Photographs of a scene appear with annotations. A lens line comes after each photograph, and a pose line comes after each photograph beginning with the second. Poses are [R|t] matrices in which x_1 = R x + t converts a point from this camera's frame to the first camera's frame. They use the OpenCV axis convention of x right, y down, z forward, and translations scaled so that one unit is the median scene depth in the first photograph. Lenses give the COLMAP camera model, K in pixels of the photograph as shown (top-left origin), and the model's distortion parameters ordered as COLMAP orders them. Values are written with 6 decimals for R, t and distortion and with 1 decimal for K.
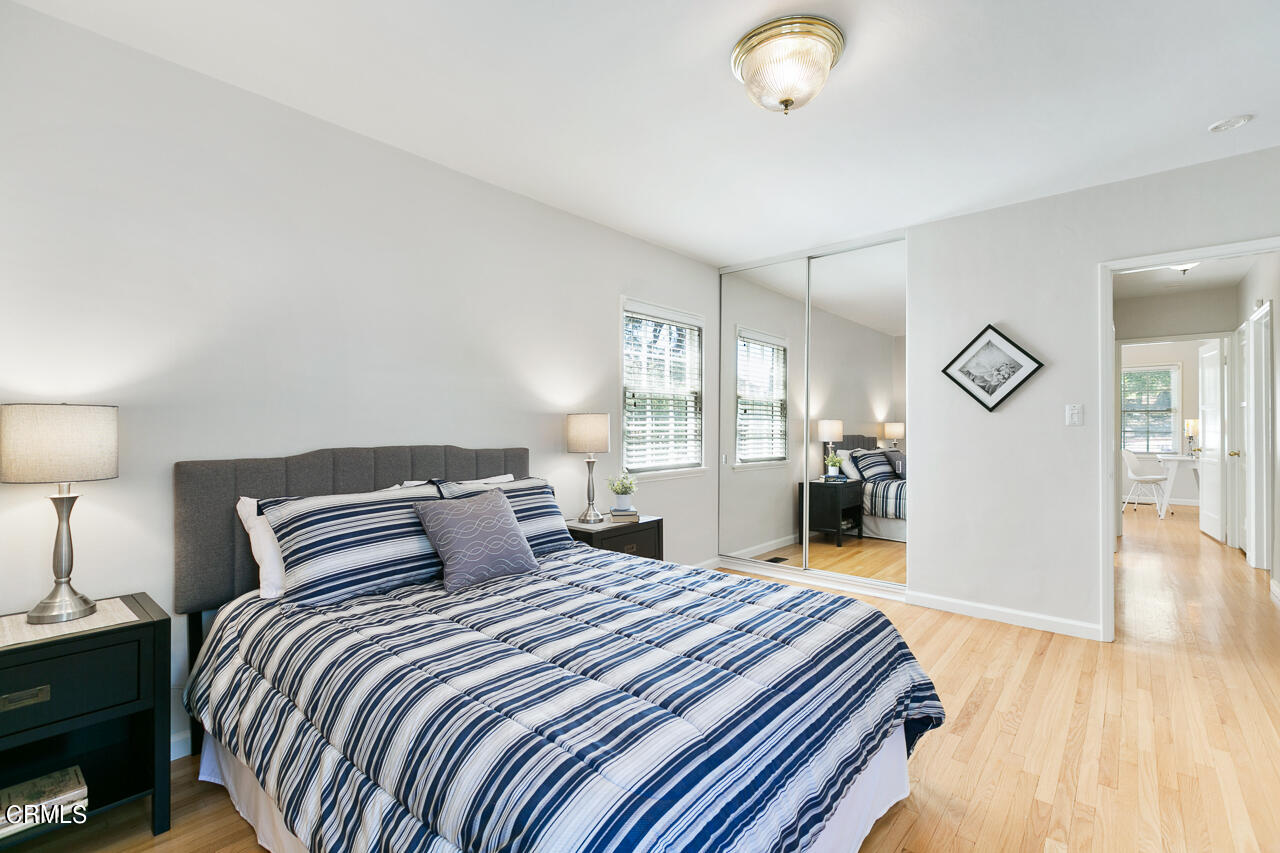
lens RADIAL K [[564.4, 0, 640.0], [0, 564.4, 426.5], [0, 0, 1]] dist [0.002089, 0.000171]
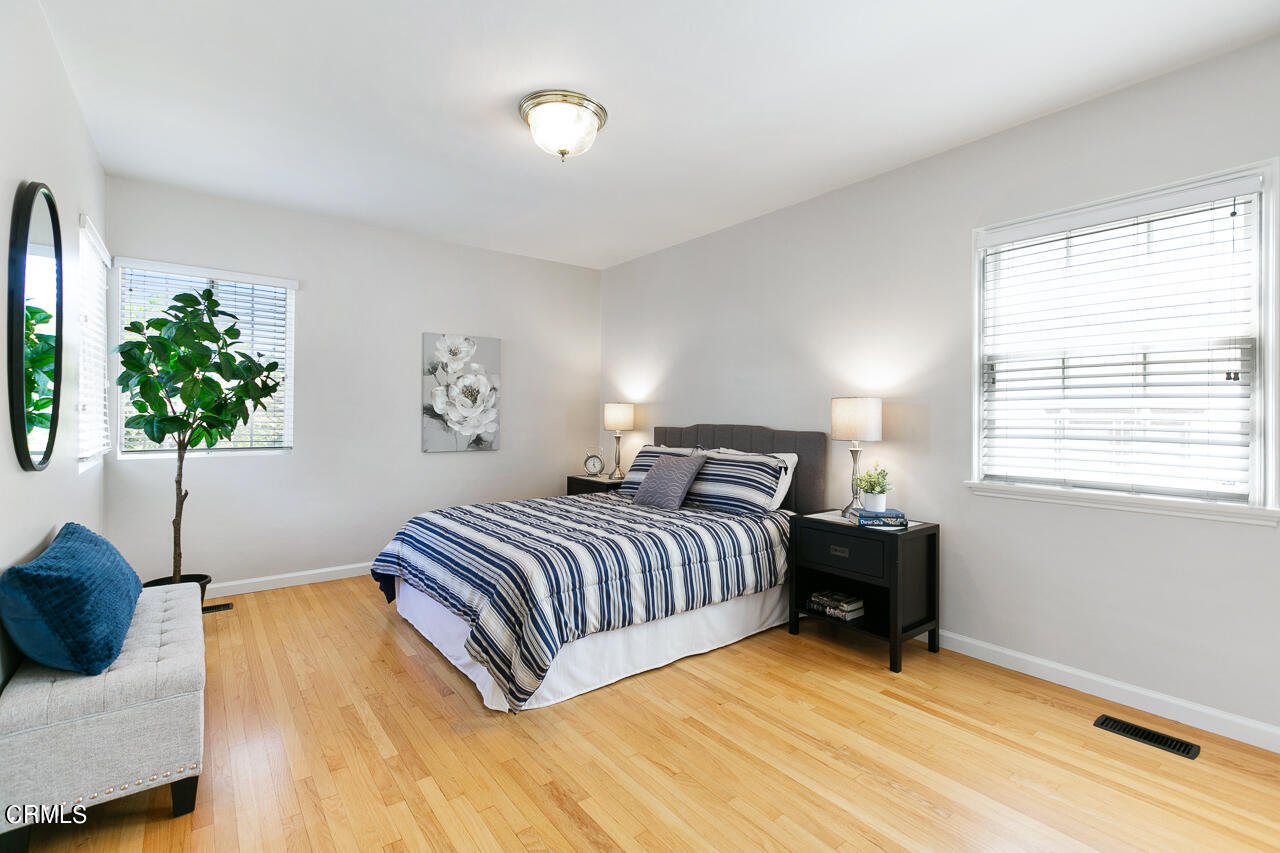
lens RADIAL K [[591.2, 0, 631.5], [0, 591.2, 407.8], [0, 0, 1]] dist [-0.002835, -0.000317]
pose [[-0.234617, -0.004076, -0.972079, 1.267496], [-0.006119, 0.999978, -0.002716, -0.004121], [0.972069, 0.005311, -0.234637, 1.226909]]
